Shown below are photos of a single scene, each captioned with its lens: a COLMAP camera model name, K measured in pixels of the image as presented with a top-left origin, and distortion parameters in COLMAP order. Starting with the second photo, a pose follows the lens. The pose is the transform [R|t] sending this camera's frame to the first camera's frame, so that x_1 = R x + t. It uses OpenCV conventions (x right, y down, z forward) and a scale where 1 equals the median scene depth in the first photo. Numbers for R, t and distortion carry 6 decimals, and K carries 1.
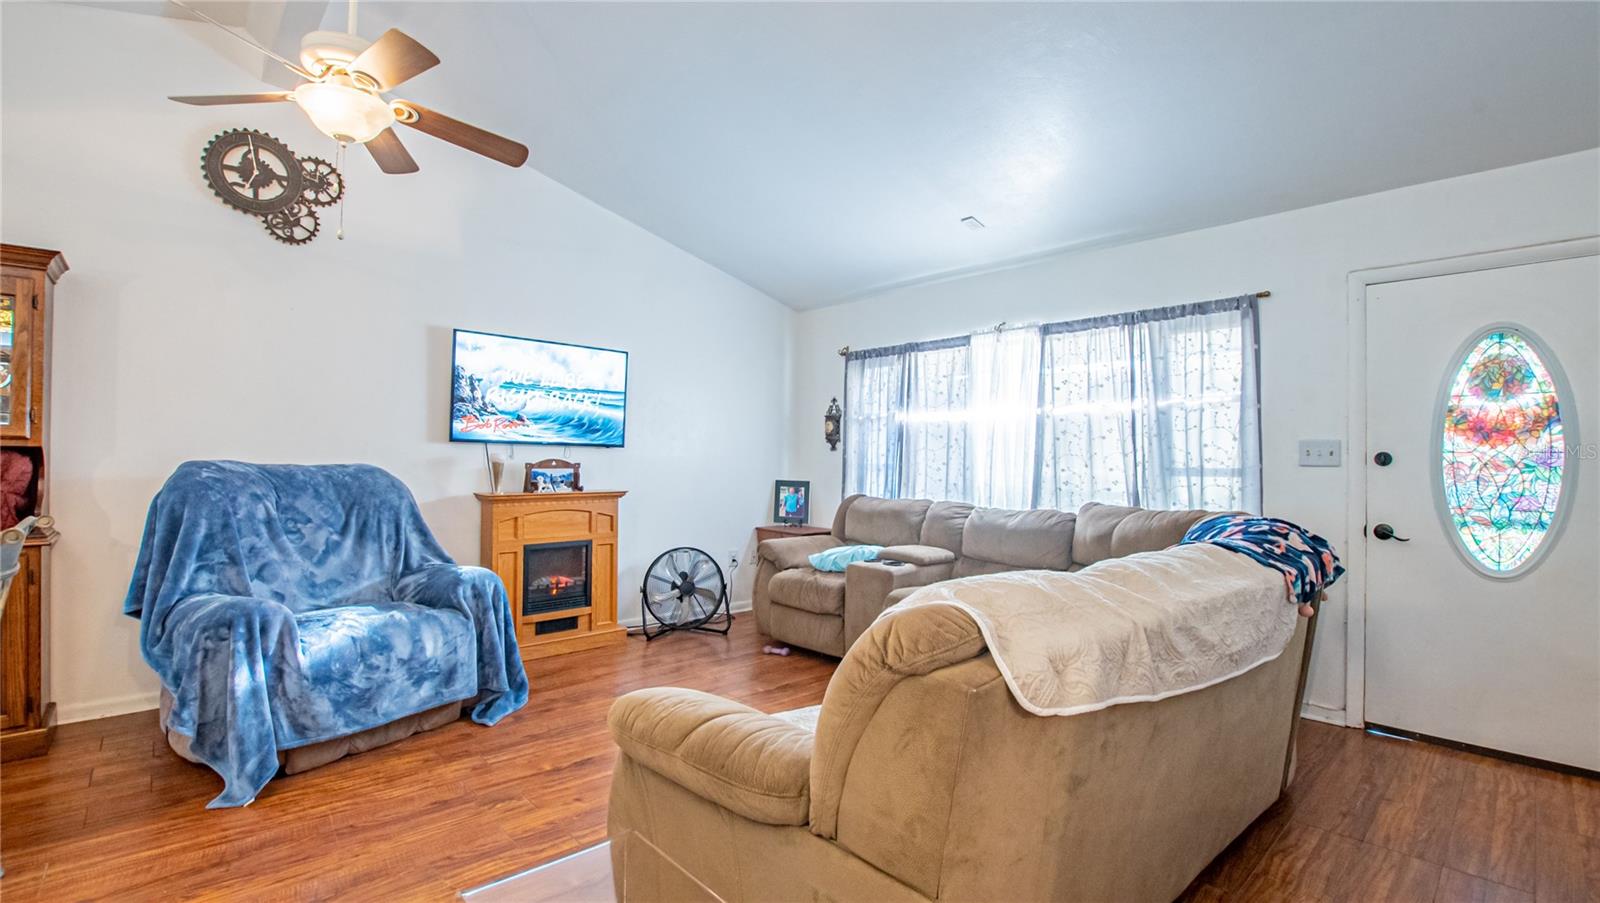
lens RADIAL K [[709.6, 0, 796.3], [0, 709.6, 449.8], [0, 0, 1]] dist [-0.034746, 0.005632]
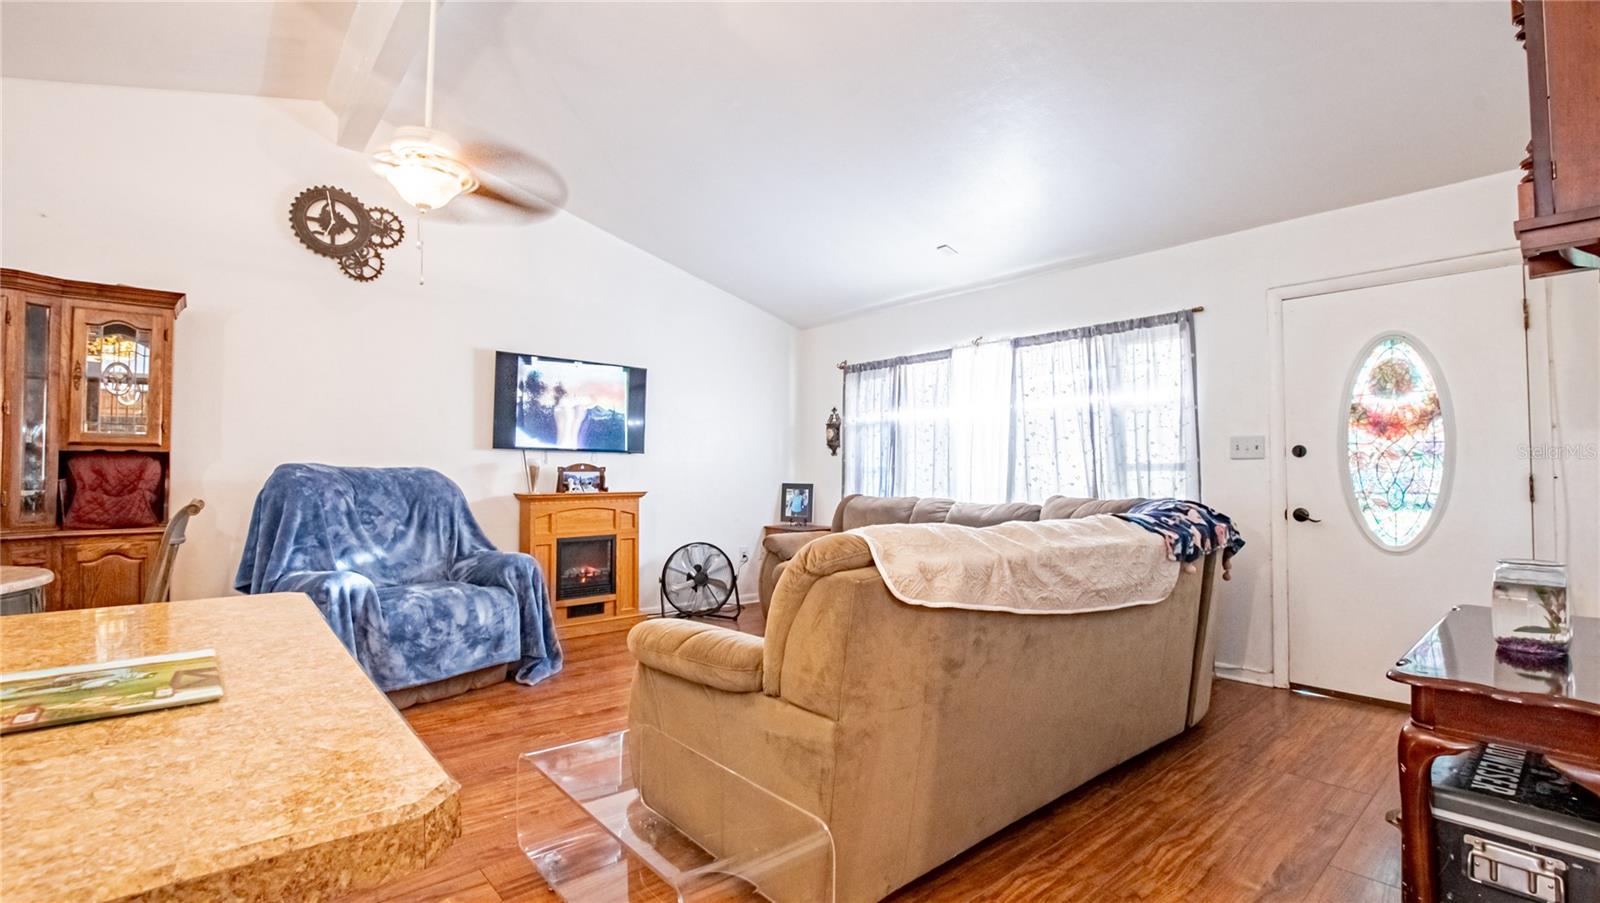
lens RADIAL K [[709.6, 0, 796.3], [0, 709.6, 449.8], [0, 0, 1]] dist [-0.034746, 0.005632]
pose [[0.999420, -0.011637, -0.031996, 0.045576], [0.010998, 0.999738, -0.020057, 0.021543], [0.032221, 0.019693, 0.999287, -0.154152]]
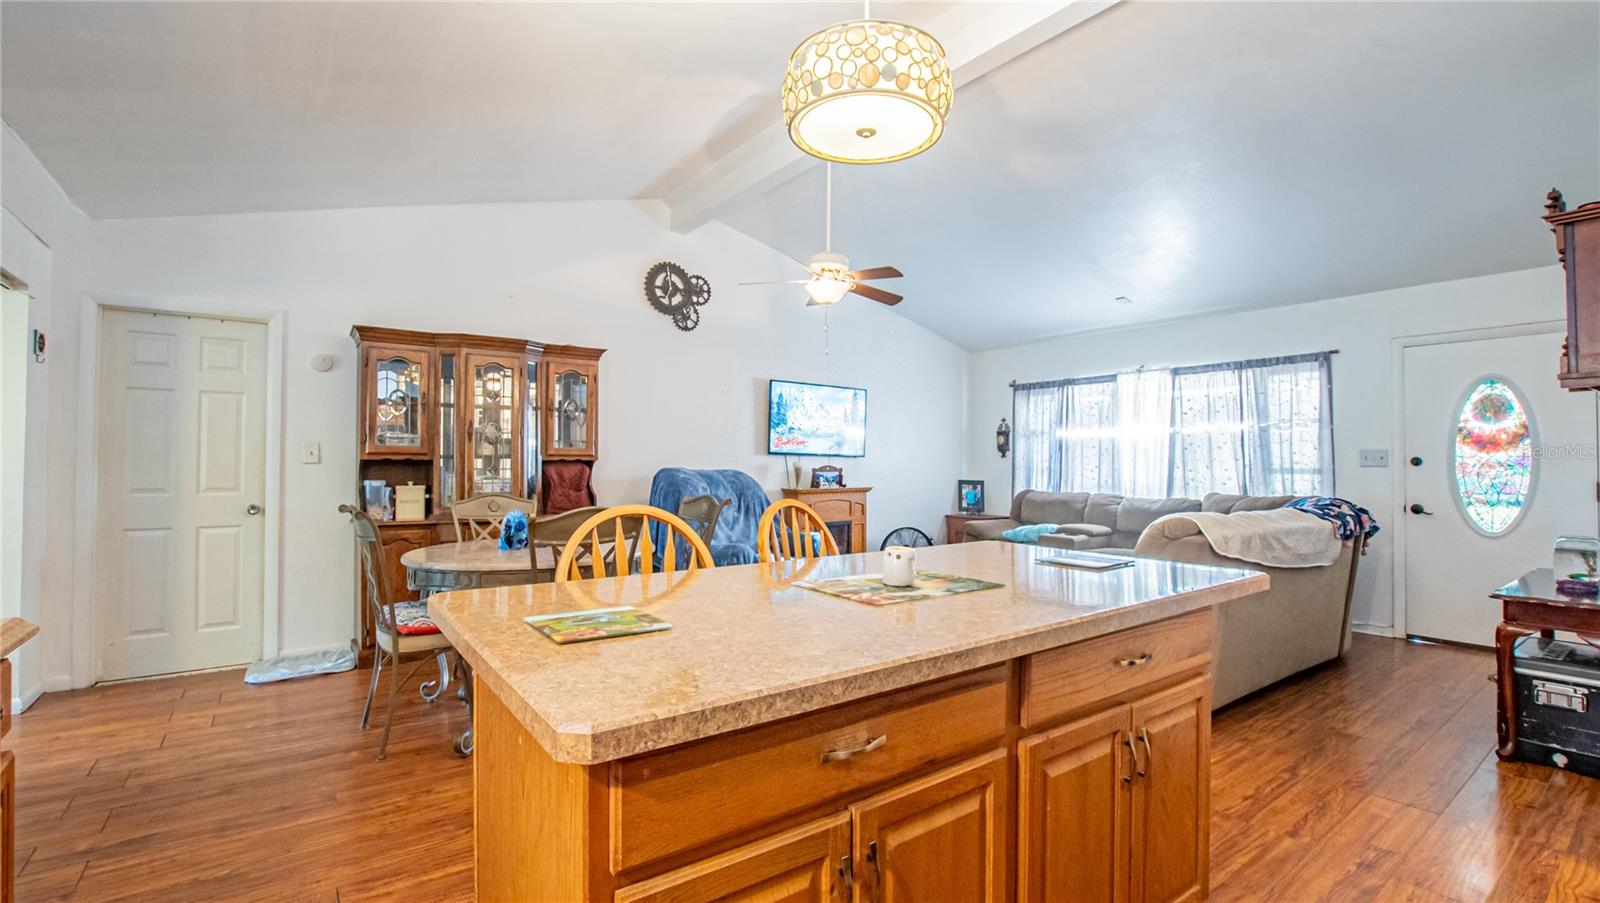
lens RADIAL K [[709.6, 0, 796.3], [0, 709.6, 449.8], [0, 0, 1]] dist [-0.034746, 0.005632]
pose [[0.994207, -0.009042, -0.107105, -0.302821], [0.008327, 0.999940, -0.007116, -0.011293], [0.107163, 0.006183, 0.994222, -0.575117]]
